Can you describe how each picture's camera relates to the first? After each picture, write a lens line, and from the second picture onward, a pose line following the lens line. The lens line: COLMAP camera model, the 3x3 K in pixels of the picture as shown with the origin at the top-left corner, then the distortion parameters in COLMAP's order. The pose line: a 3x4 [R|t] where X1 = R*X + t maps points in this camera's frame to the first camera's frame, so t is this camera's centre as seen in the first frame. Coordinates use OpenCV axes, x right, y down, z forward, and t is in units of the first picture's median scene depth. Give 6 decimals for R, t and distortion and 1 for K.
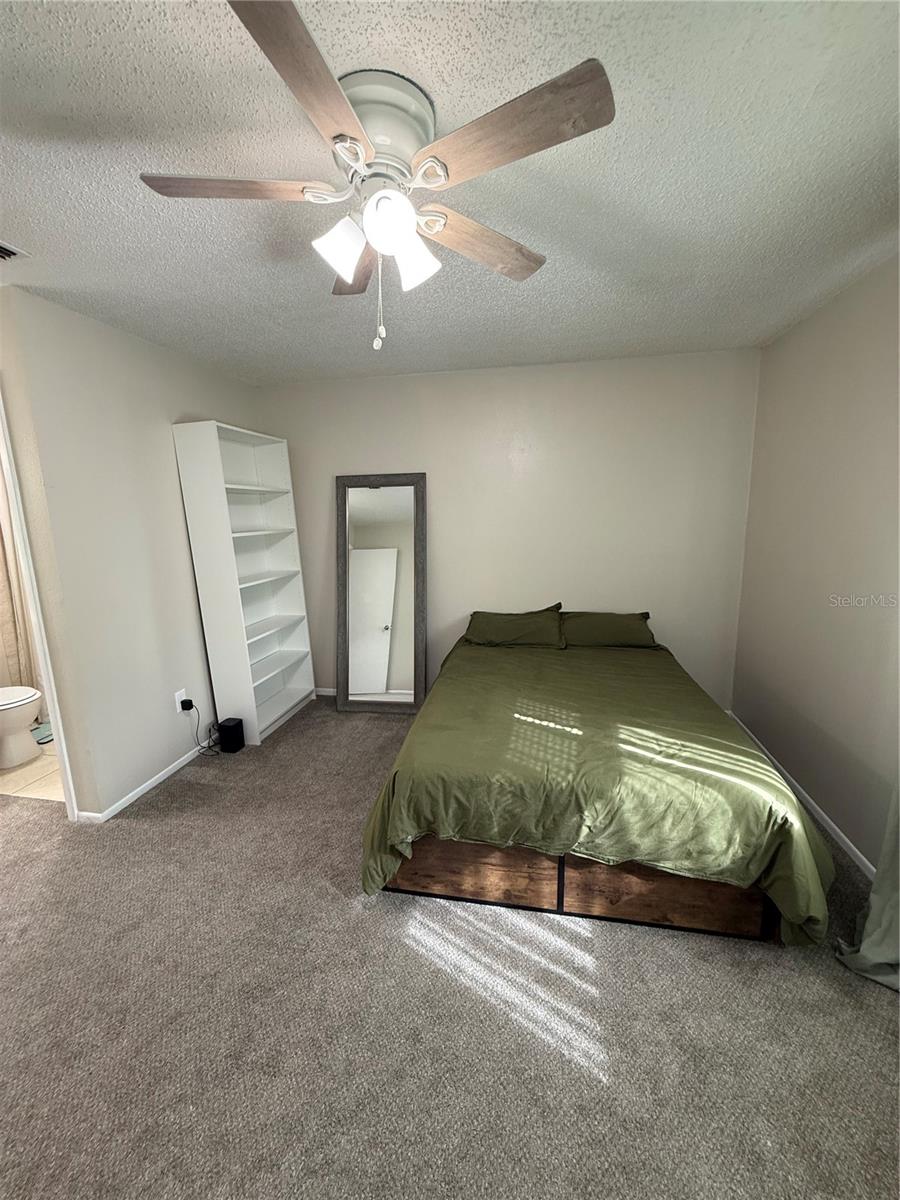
lens RADIAL K [[478.5, 0, 449.7], [0, 478.5, 599.2], [0, 0, 1]] dist [-0.002402, 0.000499]
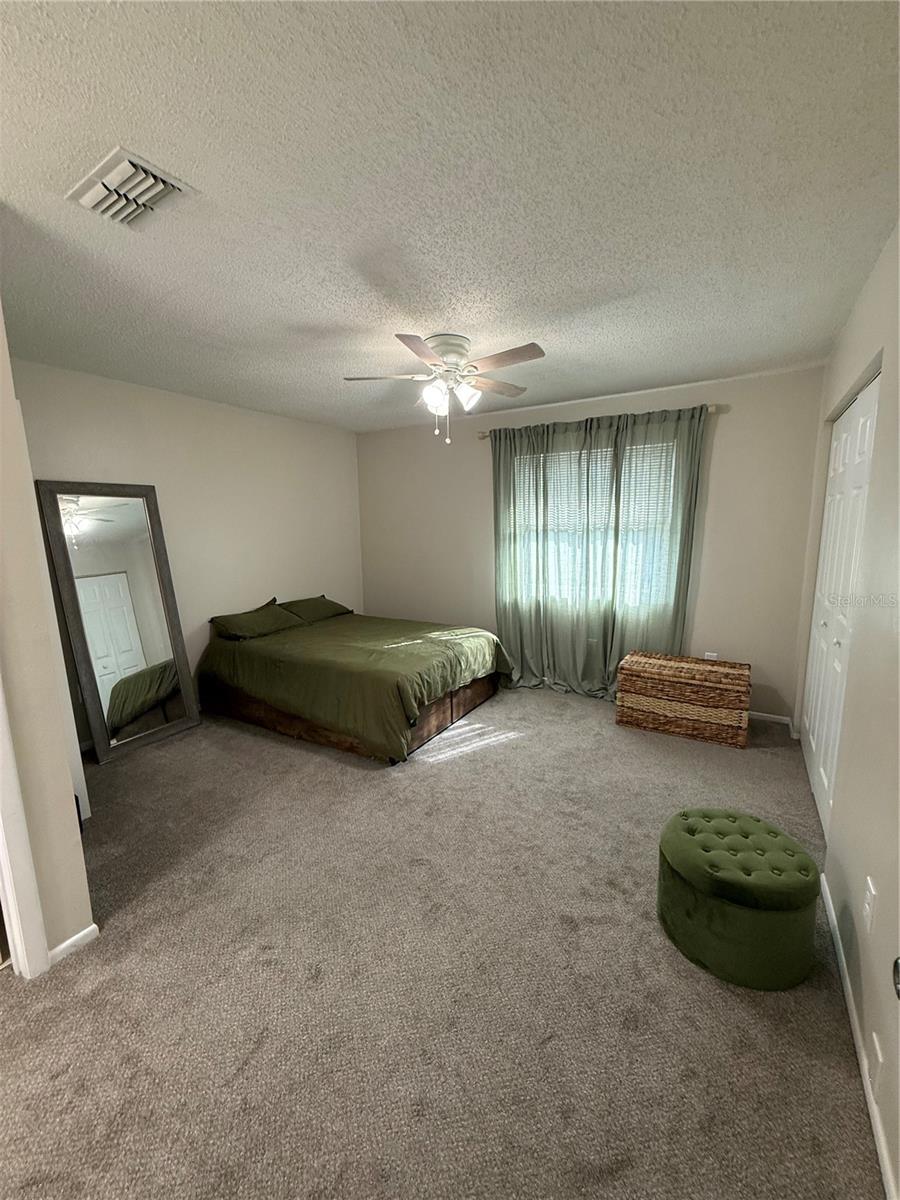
lens RADIAL K [[478.5, 0, 449.2], [0, 478.5, 602.5], [0, 0, 1]] dist [-0.002402, 0.000499]
pose [[0.348372, -0.137770, 0.927177, -1.570788], [0.175143, 0.981287, 0.080003, 0.000667], [-0.920849, 0.134518, 0.365982, 0.219658]]
